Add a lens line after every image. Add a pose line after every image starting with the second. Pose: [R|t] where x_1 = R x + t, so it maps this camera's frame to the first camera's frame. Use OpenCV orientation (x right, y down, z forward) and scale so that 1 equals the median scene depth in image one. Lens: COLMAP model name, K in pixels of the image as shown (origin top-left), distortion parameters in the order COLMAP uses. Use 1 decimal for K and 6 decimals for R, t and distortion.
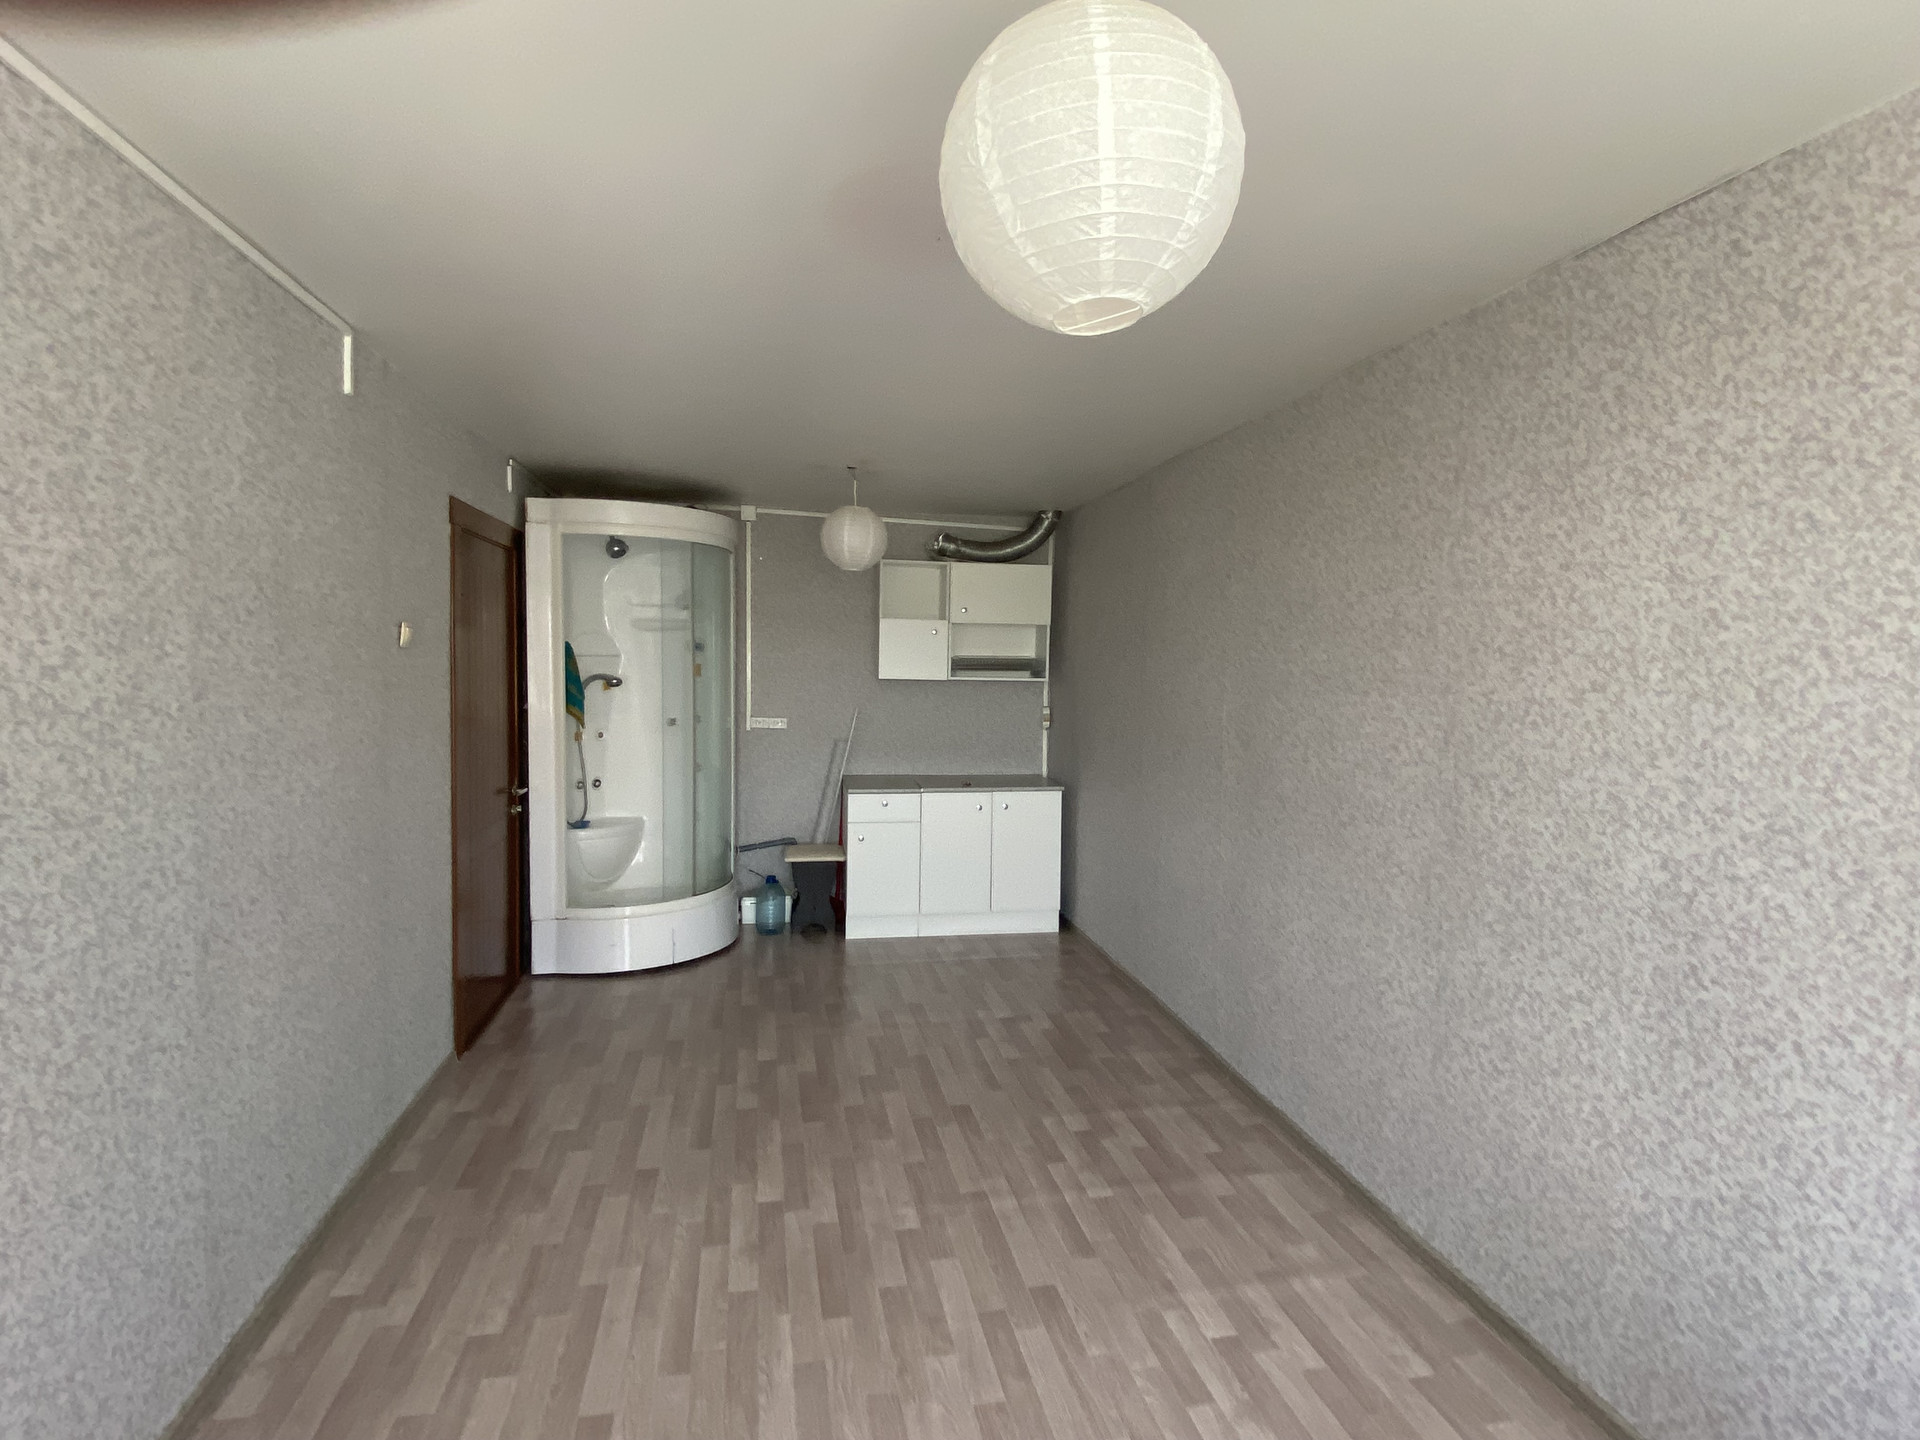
lens RADIAL K [[968.4, 0, 960.0], [0, 968.4, 720.0], [0, 0, 1]] dist [0.017788, -0.018912]
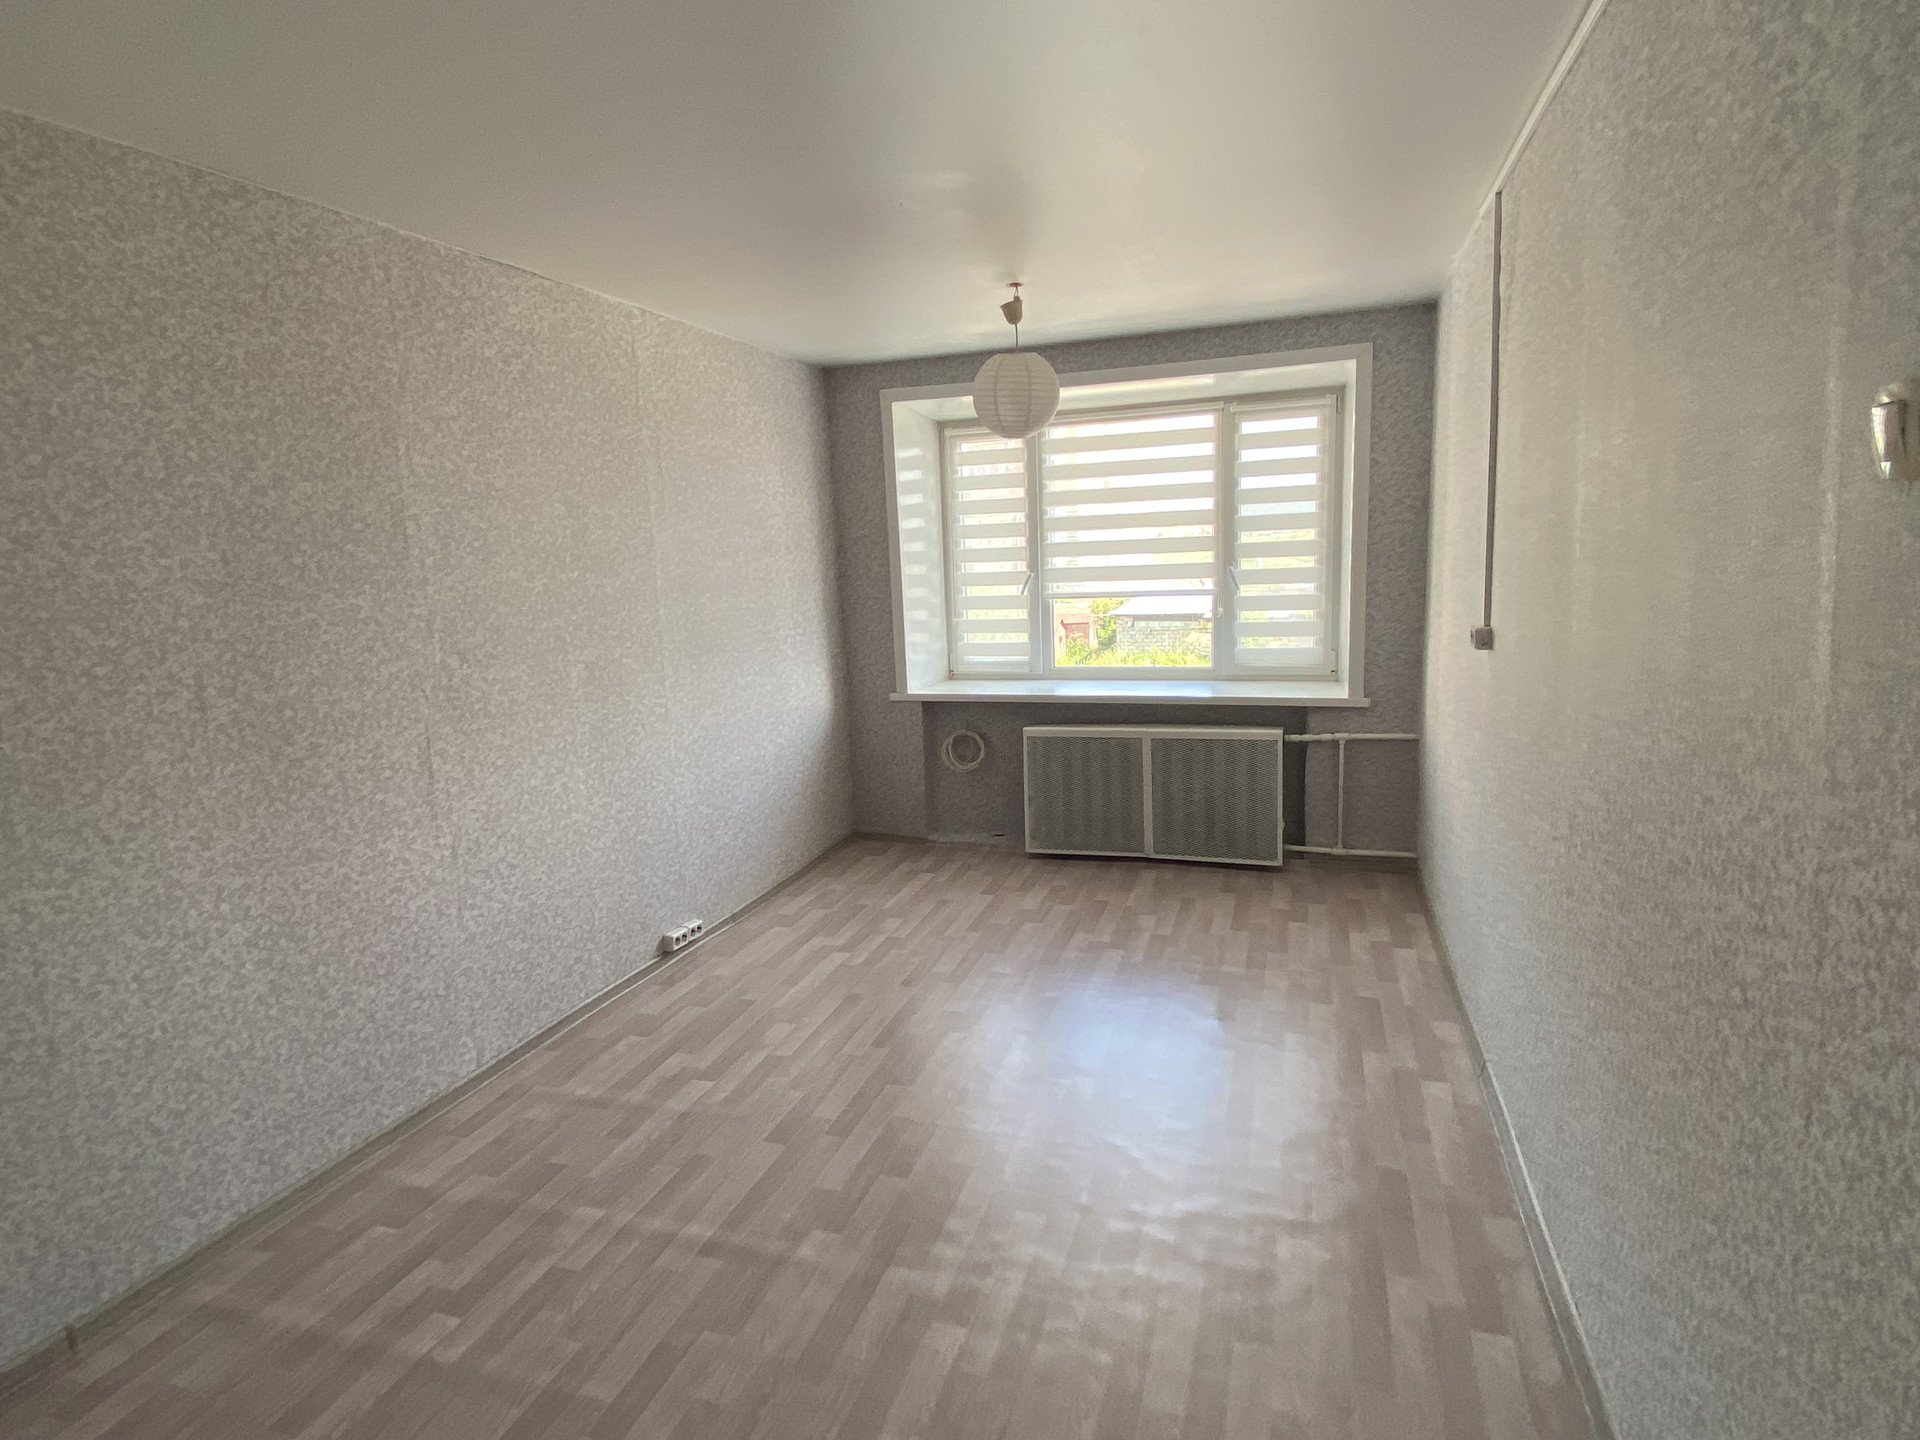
lens RADIAL K [[971.8, 0, 960.0], [0, 971.8, 720.0], [0, 0, 1]] dist [-0.029672, -0.000254]
pose [[-0.864387, -0.065054, 0.498602, -0.553092], [0.059599, 0.971350, 0.230058, -0.089874], [-0.499283, 0.228575, -0.835745, 1.578732]]
